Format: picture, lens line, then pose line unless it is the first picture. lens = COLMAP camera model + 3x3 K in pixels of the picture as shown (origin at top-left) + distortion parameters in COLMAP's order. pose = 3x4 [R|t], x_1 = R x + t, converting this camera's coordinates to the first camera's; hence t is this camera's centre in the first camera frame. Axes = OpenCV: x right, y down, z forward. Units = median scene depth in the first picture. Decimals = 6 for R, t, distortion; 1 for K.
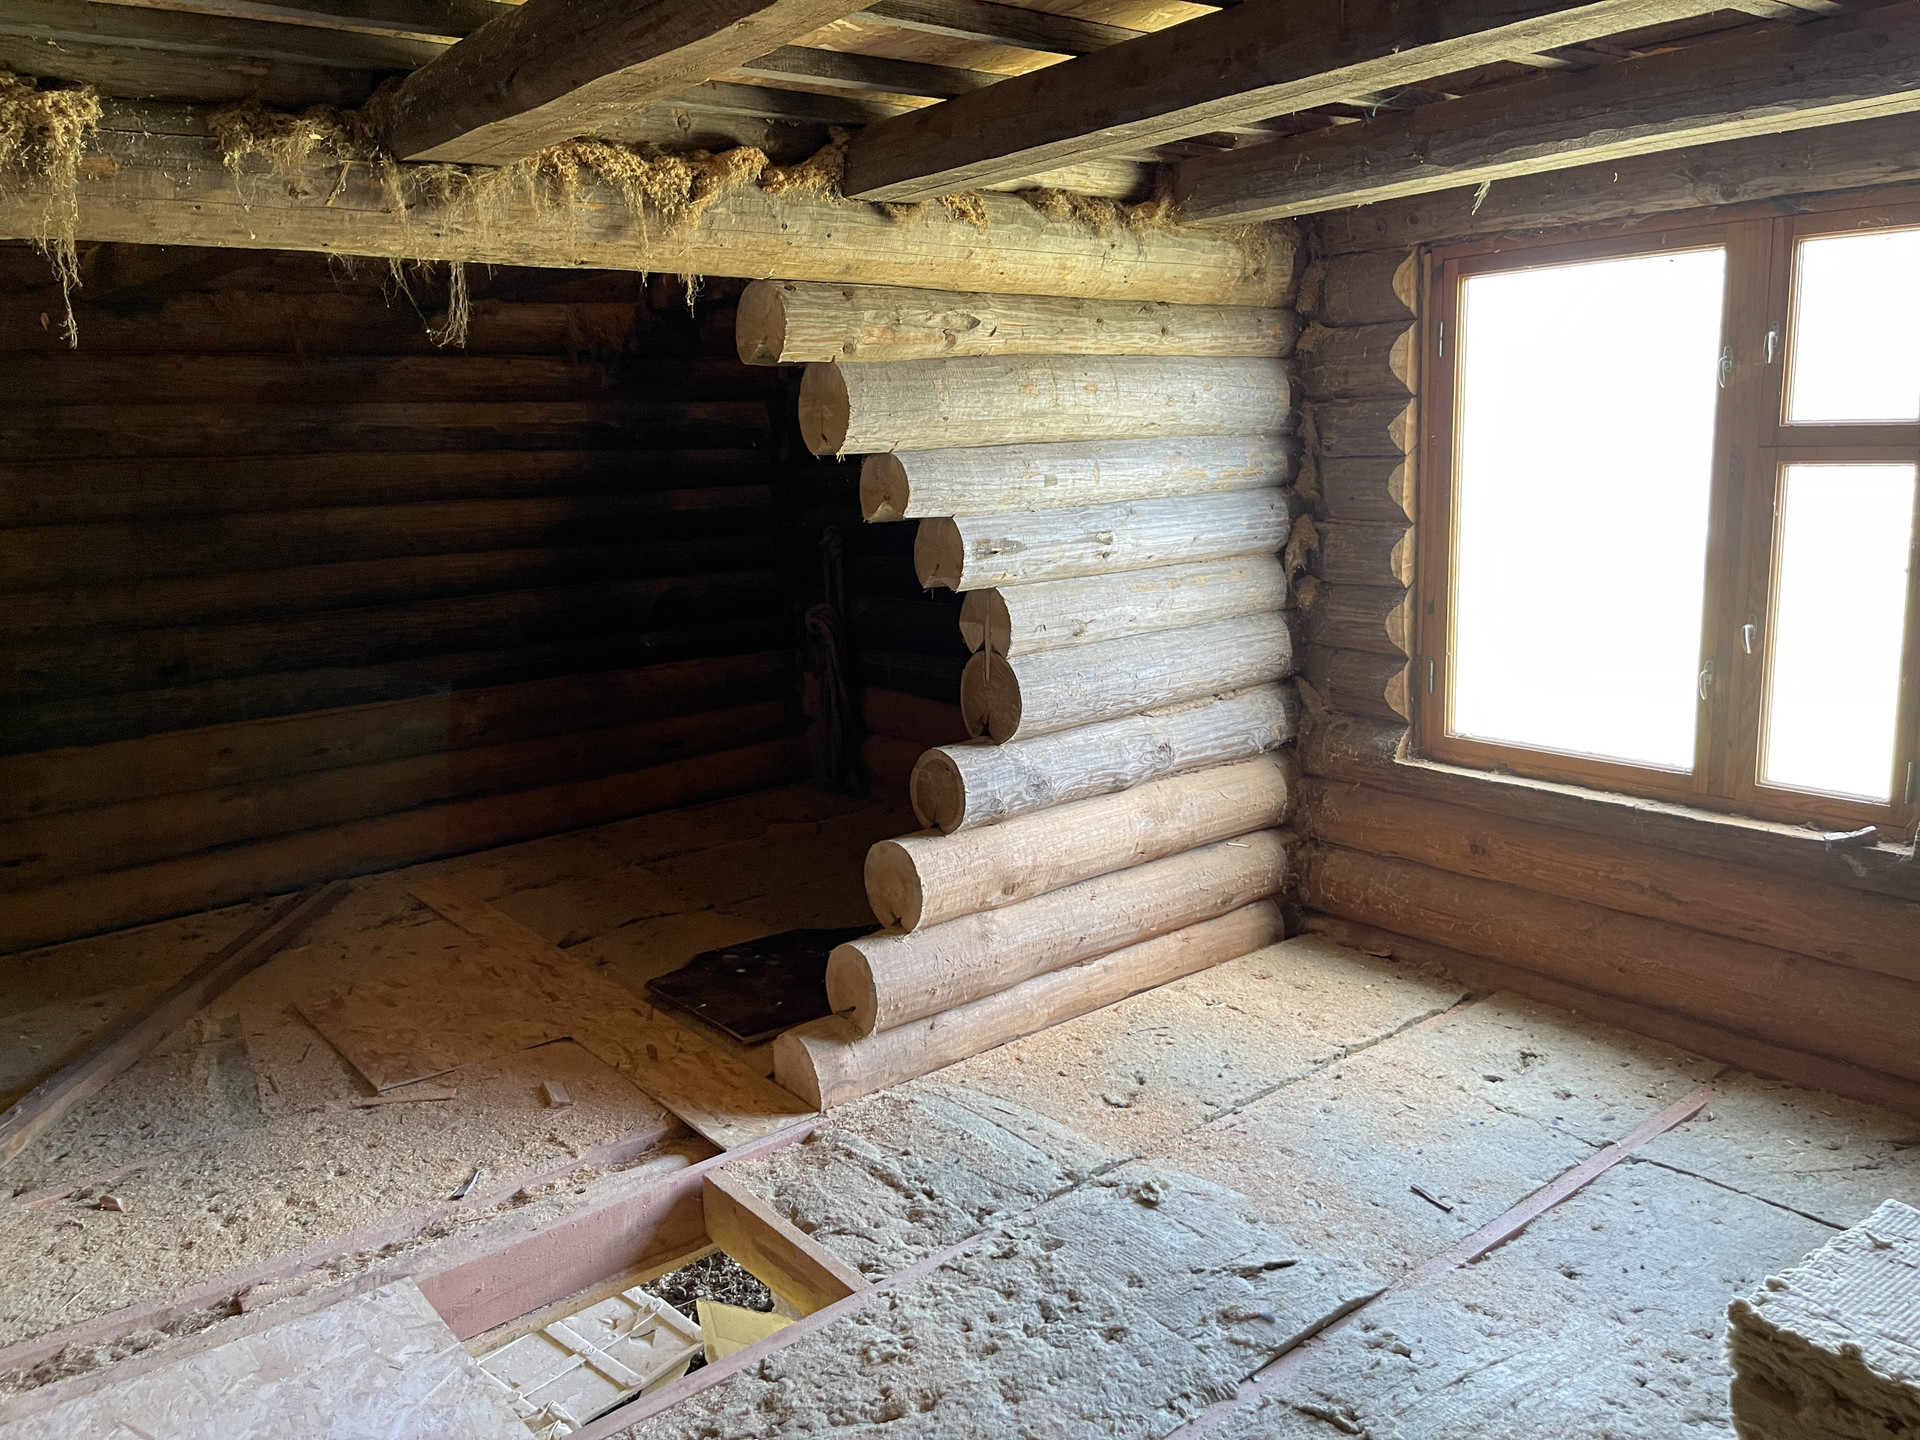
lens RADIAL K [[1474.3, 0, 958.1], [0, 1474.3, 703.8], [0, 0, 1]] dist [0.097854, -0.117365]
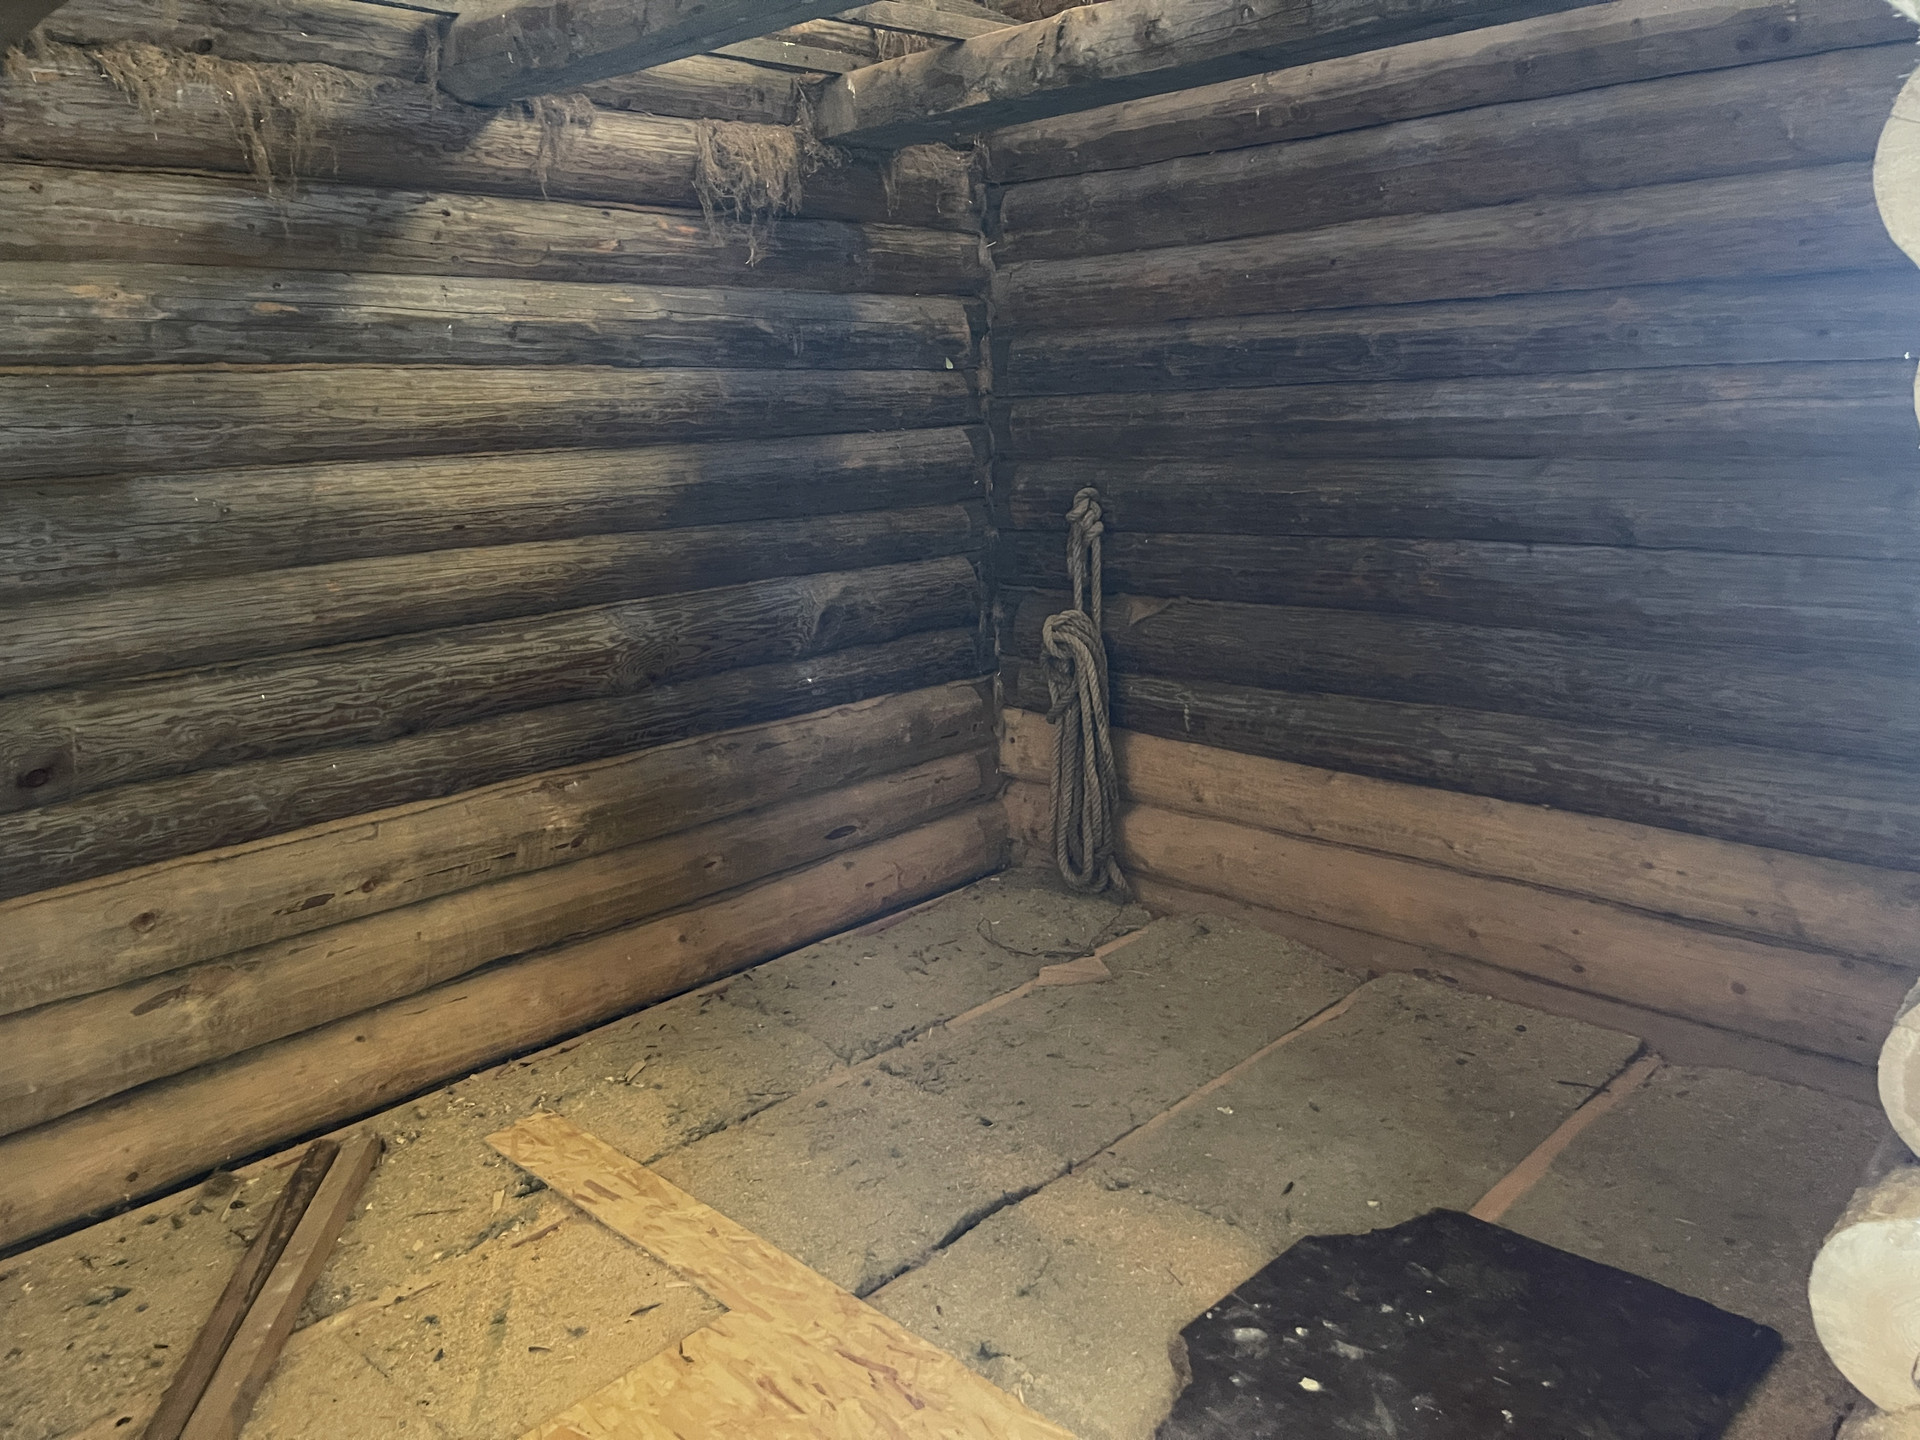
lens RADIAL K [[1453.5, 0, 969.0], [0, 1453.5, 712.9], [0, 0, 1]] dist [0.087298, -0.117063]
pose [[0.991354, -0.027013, 0.128404, -0.244495], [0.023367, 0.999282, 0.029814, -0.047422], [-0.129117, -0.026556, 0.991274, 0.409926]]
